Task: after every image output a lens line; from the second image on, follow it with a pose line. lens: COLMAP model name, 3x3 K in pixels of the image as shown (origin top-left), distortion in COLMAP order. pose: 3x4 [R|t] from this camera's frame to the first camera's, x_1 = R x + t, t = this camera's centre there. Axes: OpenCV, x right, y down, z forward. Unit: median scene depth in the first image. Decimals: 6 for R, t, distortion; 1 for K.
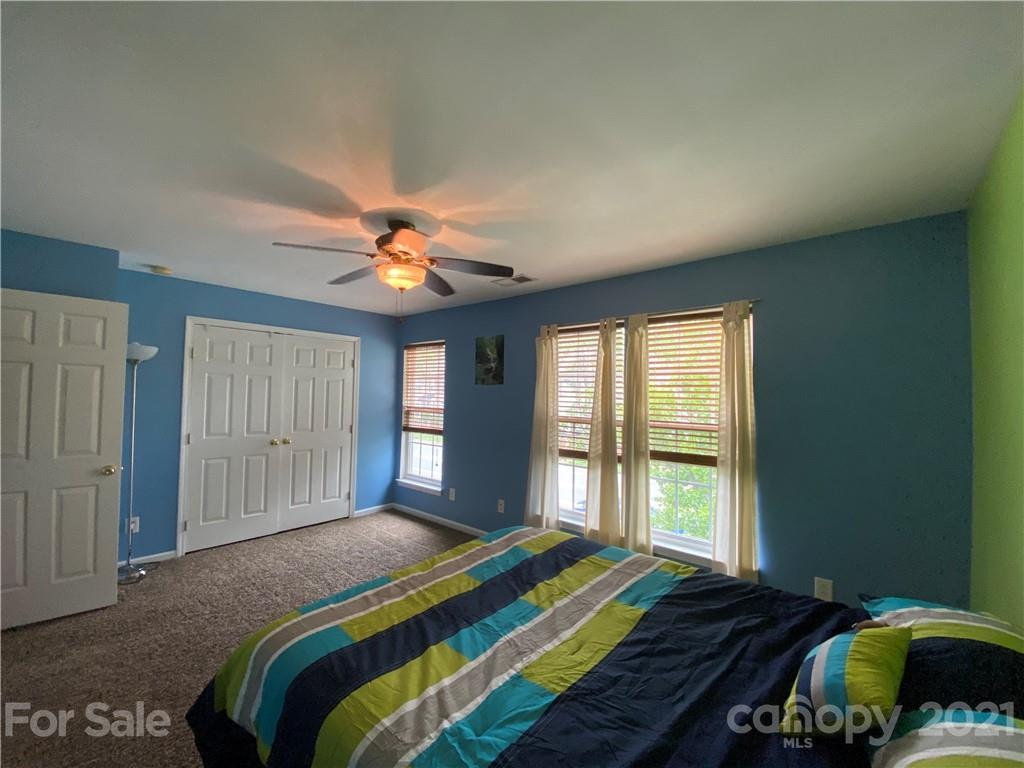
lens RADIAL K [[411.7, 0, 512.7], [0, 411.7, 384.5], [0, 0, 1]] dist [0.009703, -0.014255]
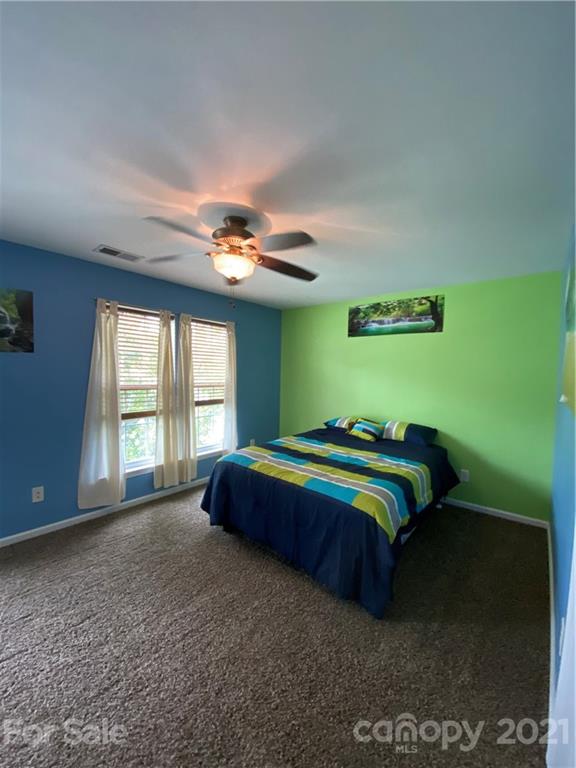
lens RADIAL K [[308.8, 0, 288.8], [0, 308.8, 385.8], [0, 0, 1]] dist [0.009703, -0.014255]
pose [[-0.038018, -0.072099, 0.996673, -0.813632], [-0.052498, 0.996160, 0.070060, -0.006049], [-0.997897, -0.049660, -0.041657, 0.616859]]
